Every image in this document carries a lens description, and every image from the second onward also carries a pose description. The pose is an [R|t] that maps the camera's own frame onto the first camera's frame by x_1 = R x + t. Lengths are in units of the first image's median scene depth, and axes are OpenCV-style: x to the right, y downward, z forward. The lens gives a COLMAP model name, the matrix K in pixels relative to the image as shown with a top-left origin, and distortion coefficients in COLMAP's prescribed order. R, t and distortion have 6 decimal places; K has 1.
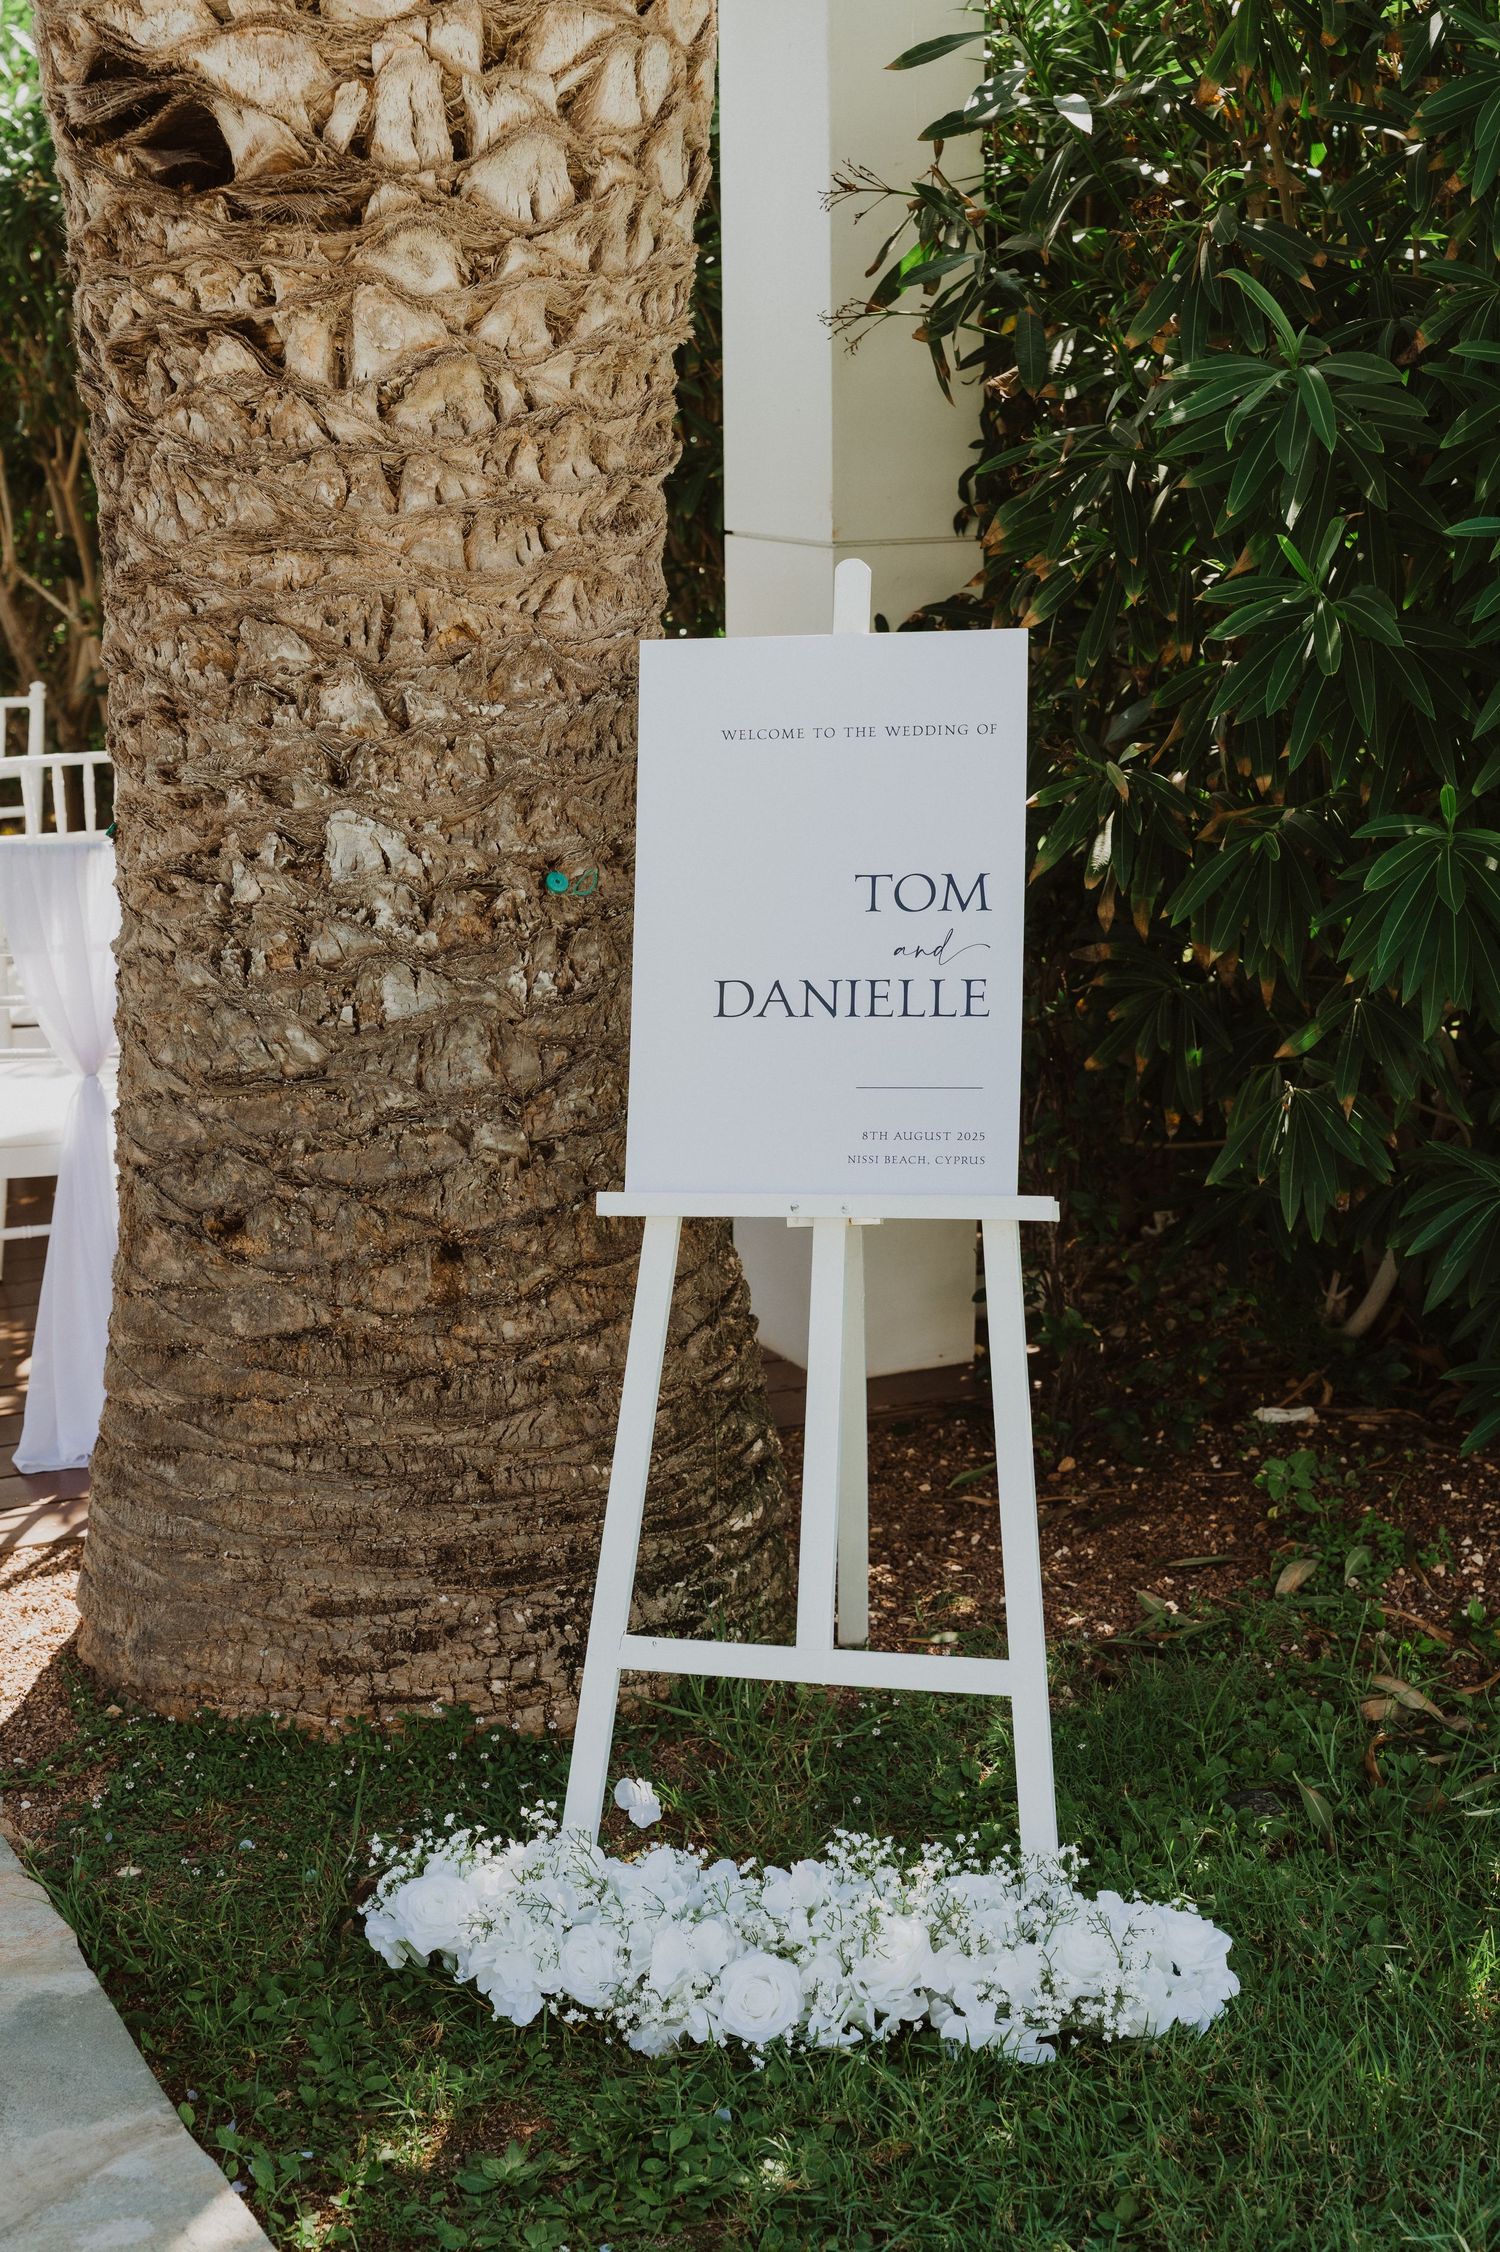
lens RADIAL K [[3785.4, 0, 748.5], [0, 3785.4, 1125.5], [0, 0, 1]] dist [0.027302, 0.000000]
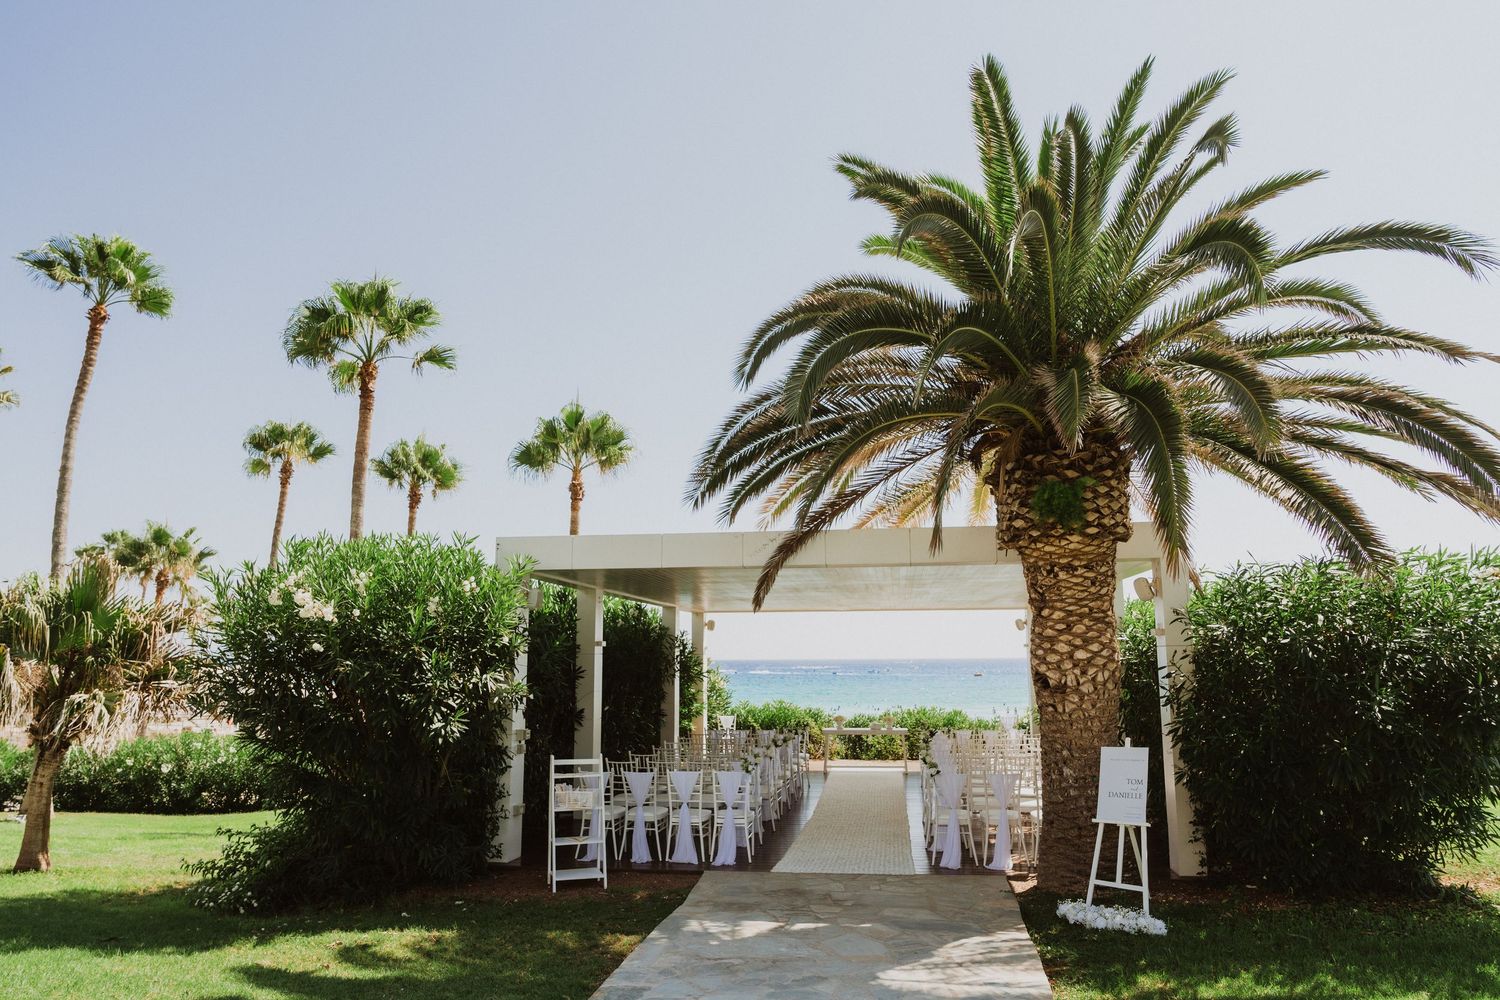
lens RADIAL K [[1033.6, 0, 748.7], [0, 1033.6, 500.0], [0, 0, 1]] dist [0.001424, -0.000240]
pose [[0.825974, -0.080384, -0.557948, 0.602188], [-0.124010, 0.939623, -0.318953, 0.164168], [0.549899, 0.332637, 0.766135, -1.205070]]
